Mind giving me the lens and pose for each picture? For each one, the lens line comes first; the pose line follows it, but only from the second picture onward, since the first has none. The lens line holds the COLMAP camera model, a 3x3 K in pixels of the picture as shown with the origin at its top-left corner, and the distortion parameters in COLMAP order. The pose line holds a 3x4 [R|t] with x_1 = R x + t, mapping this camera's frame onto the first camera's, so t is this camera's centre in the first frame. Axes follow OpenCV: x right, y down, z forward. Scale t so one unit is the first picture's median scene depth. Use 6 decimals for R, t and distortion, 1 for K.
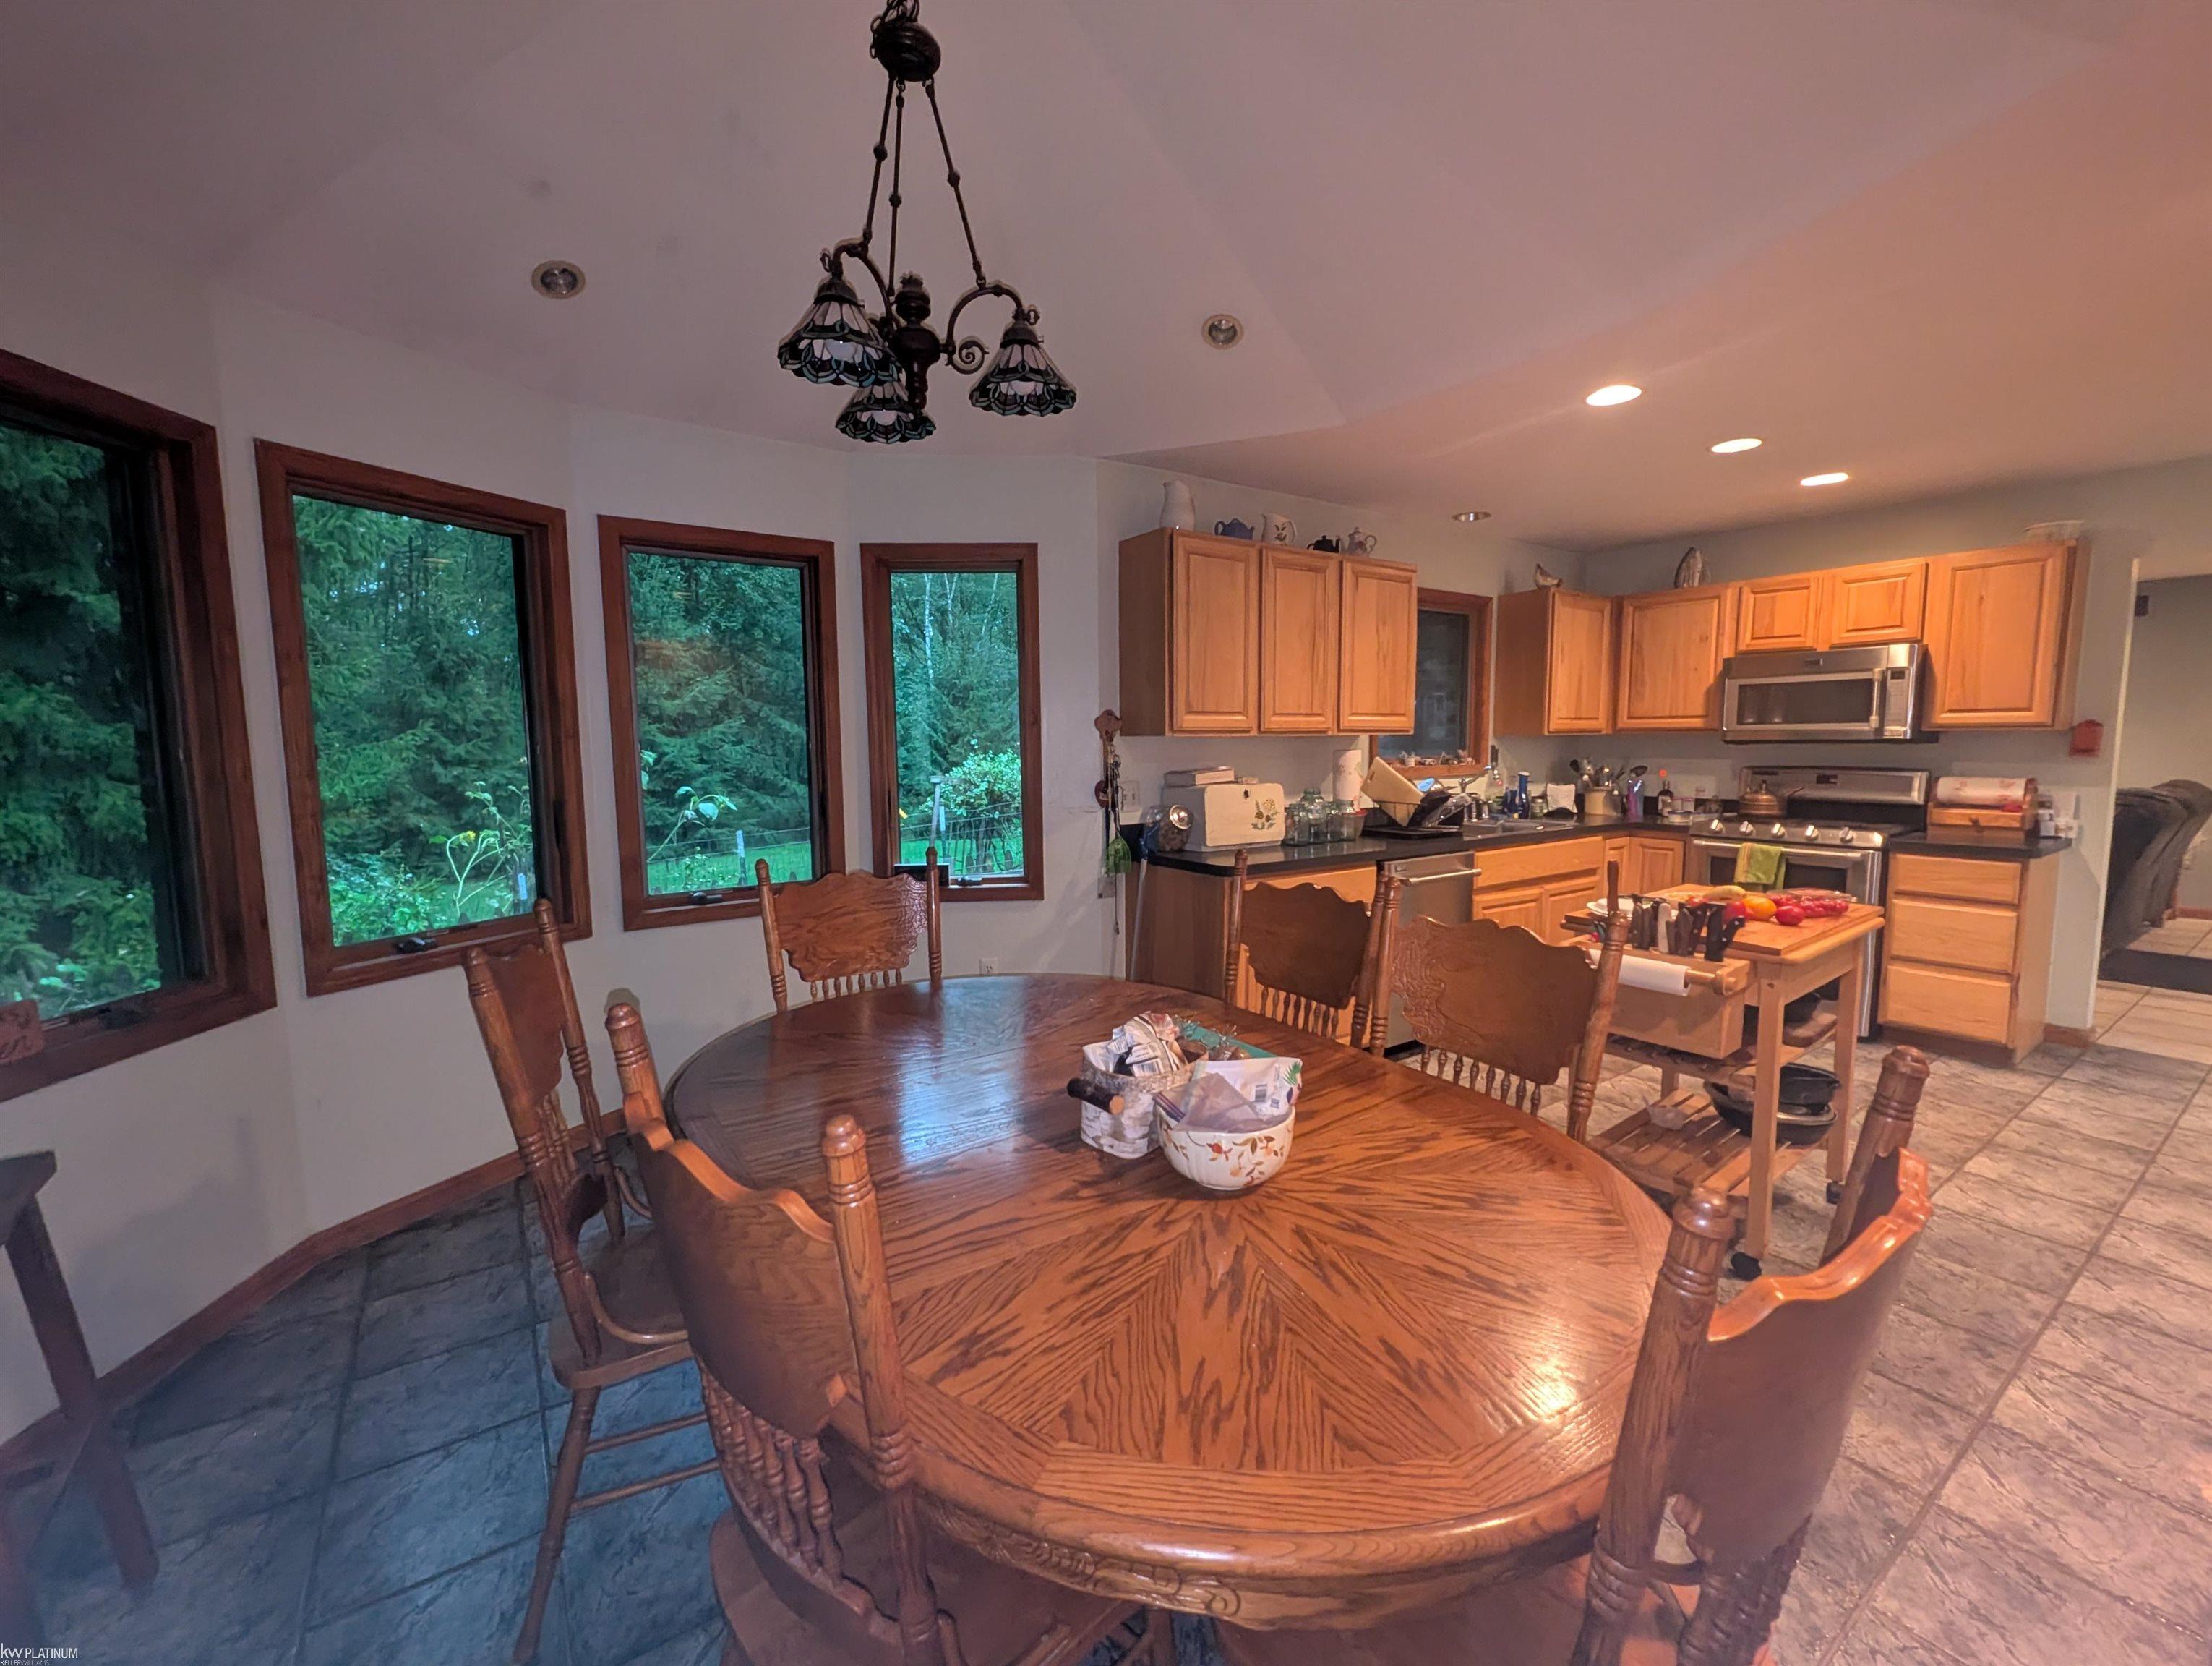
lens RADIAL K [[913.9, 0, 1099.8], [0, 913.9, 833.6], [0, 0, 1]] dist [0.005523, -0.001750]
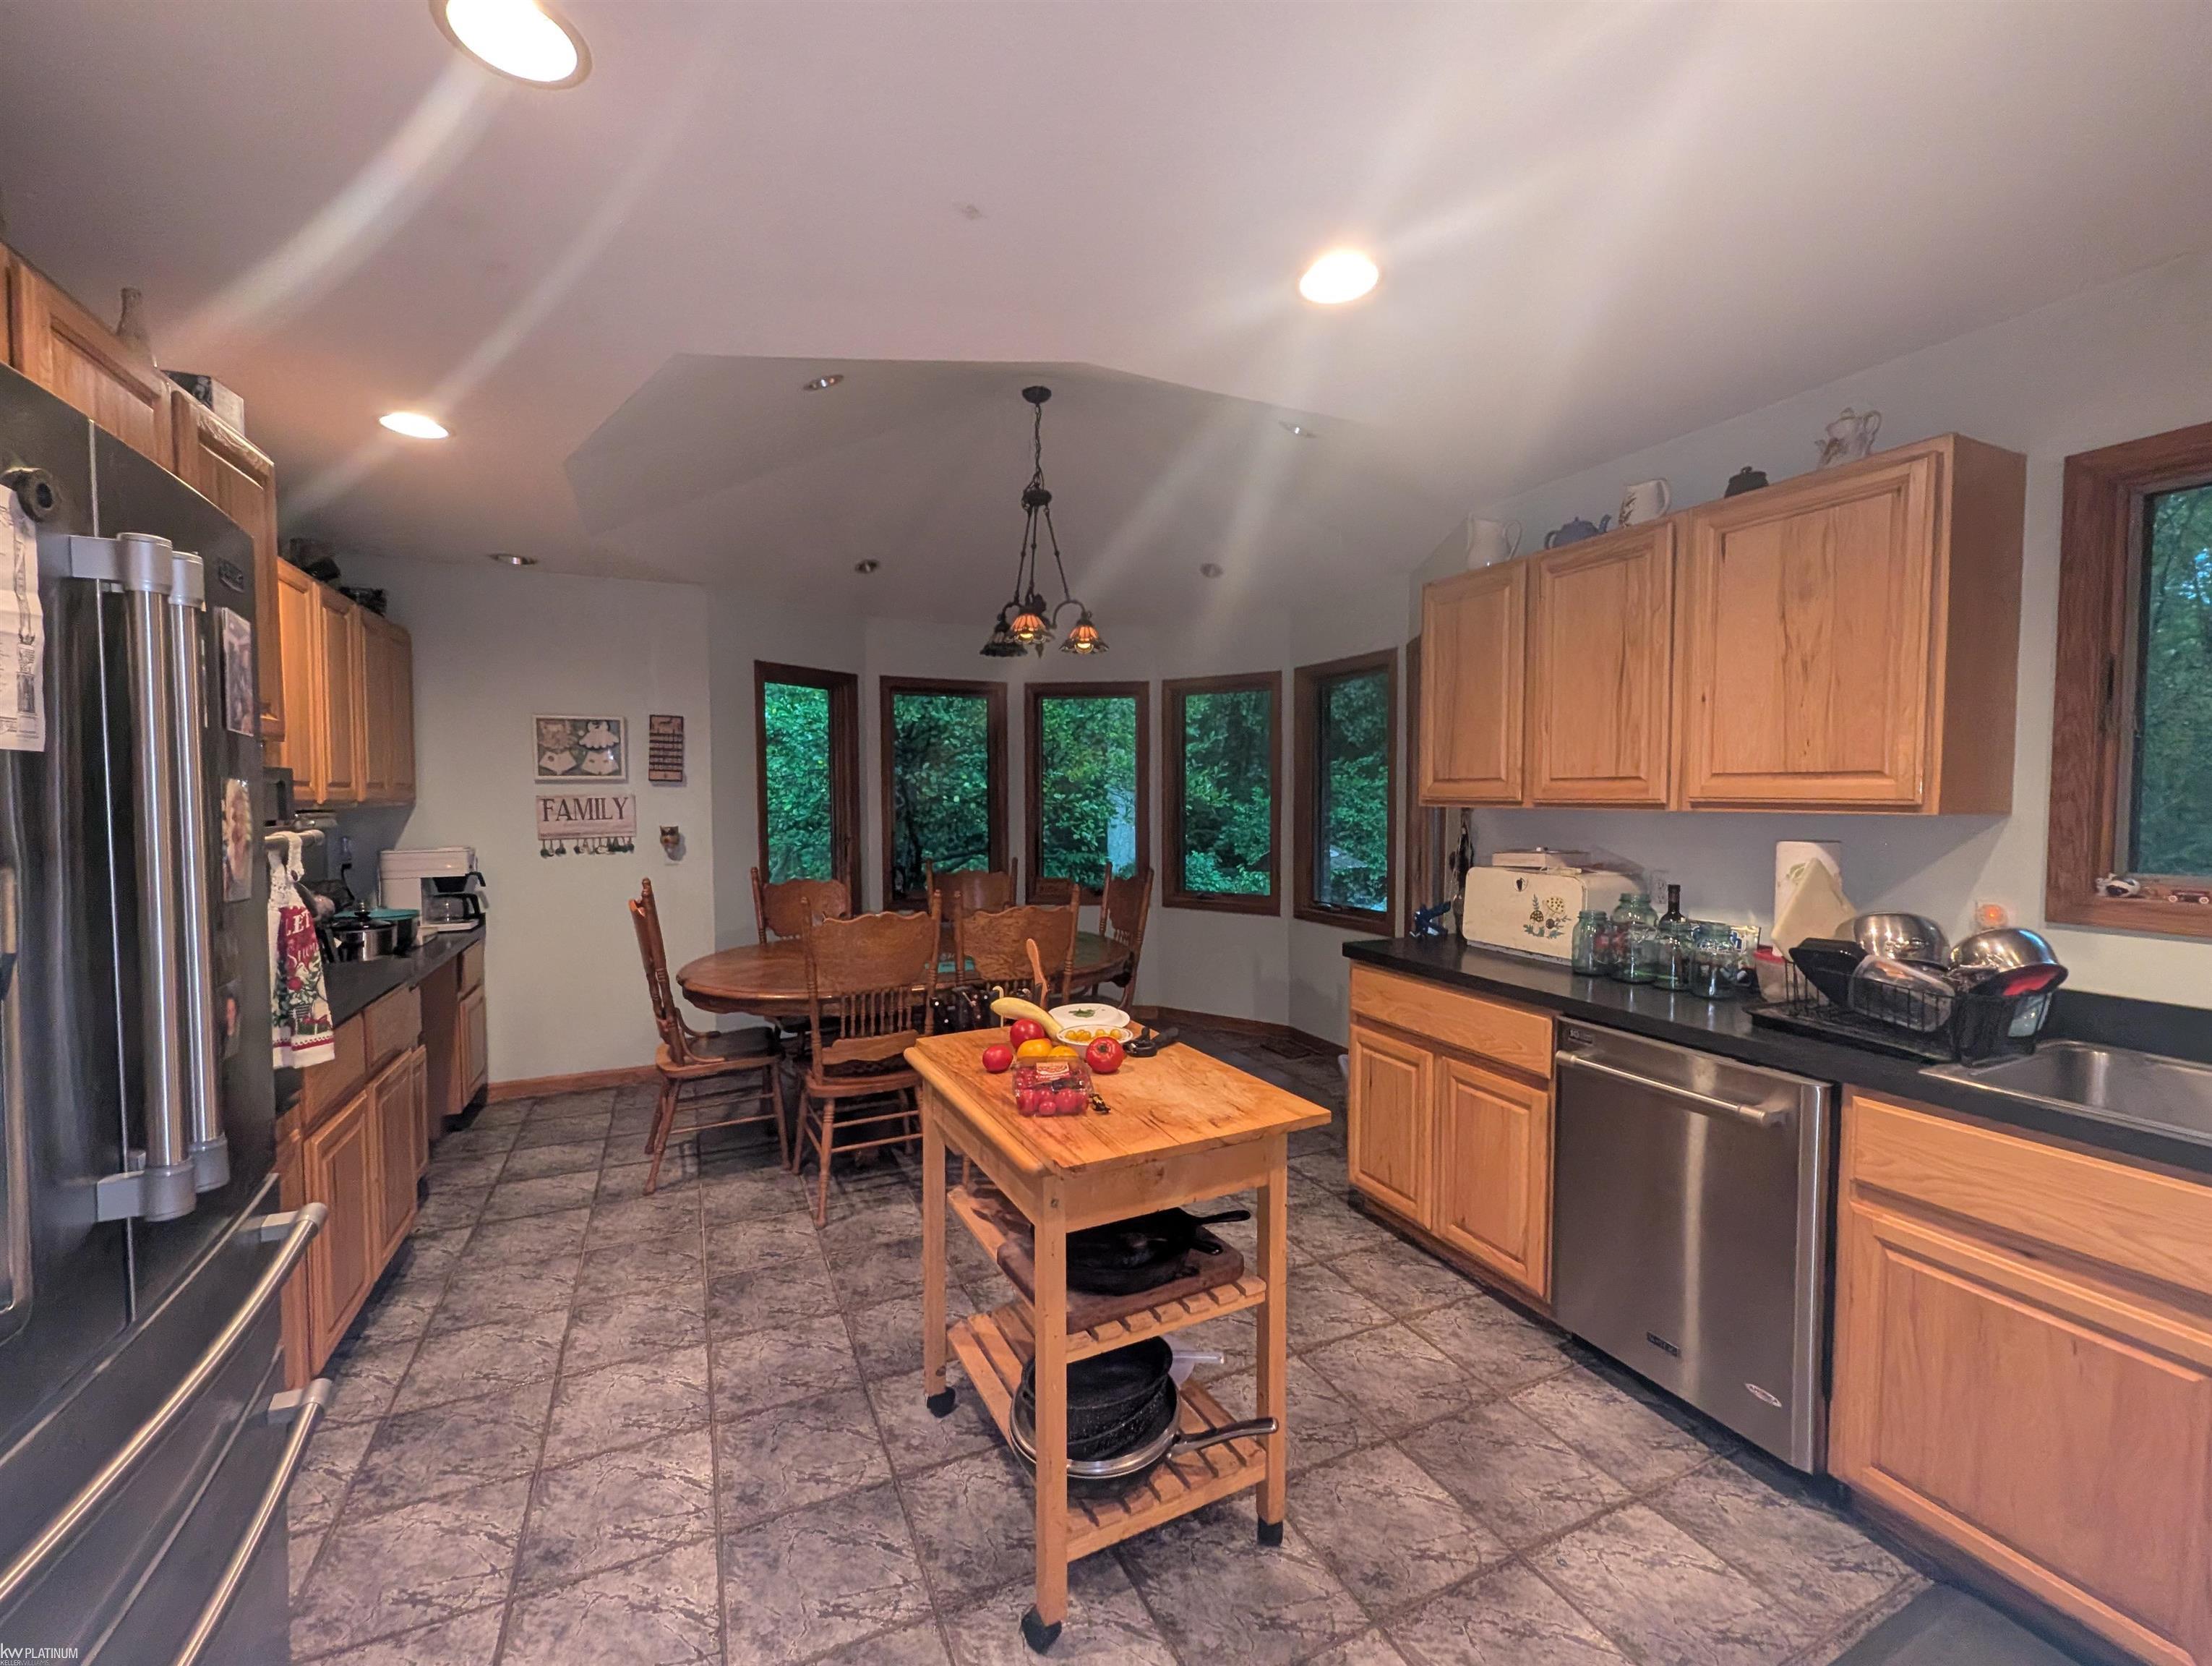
lens RADIAL K [[913.9, 0, 1098.3], [0, 913.9, 830.4], [0, 0, 1]] dist [0.005523, -0.001750]
pose [[-0.175528, 0.049302, -0.983239, 1.552494], [-0.100624, 0.992616, 0.067736, -0.167163], [0.979319, 0.110827, -0.169271, 1.252651]]
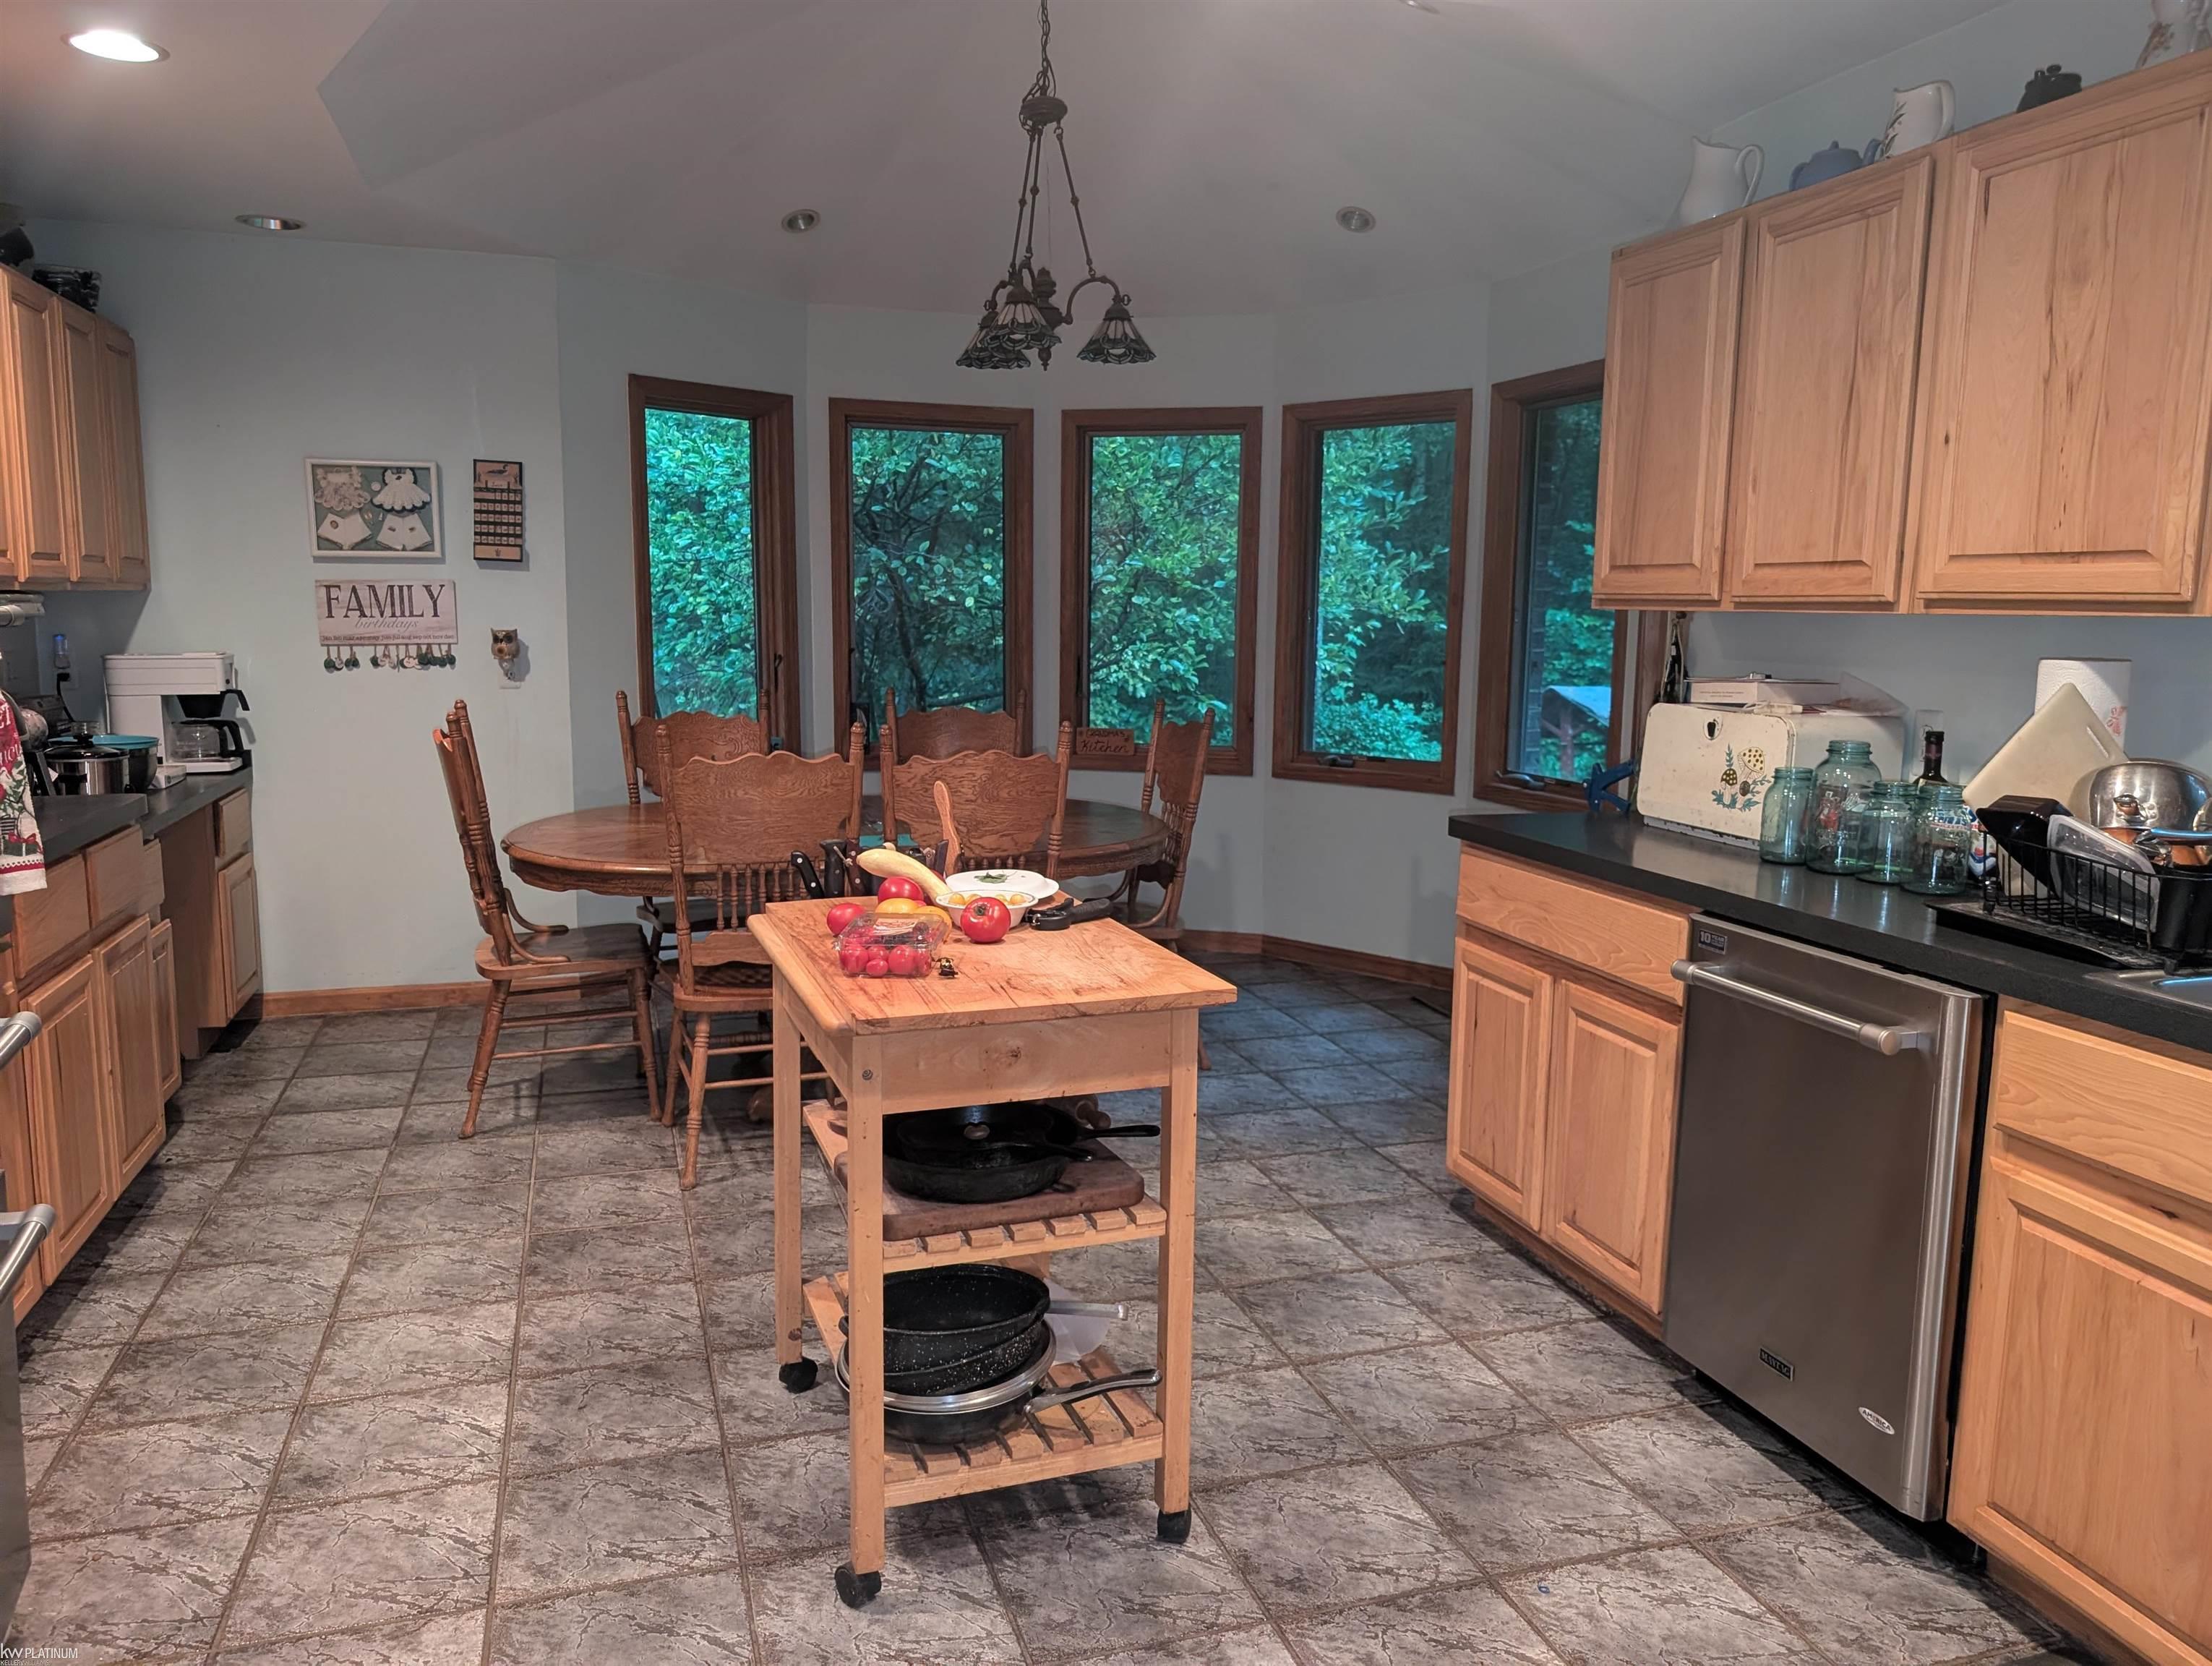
lens RADIAL K [[1596.9, 0, 1098.2], [0, 1596.9, 827.3], [0, 0, 1]] dist [0.020091, -0.019447]
pose [[-0.294833, 0.138019, -0.945529, 1.738772], [-0.110607, 0.977933, 0.177238, -0.173672], [0.949126, 0.156838, -0.273061, 1.492201]]
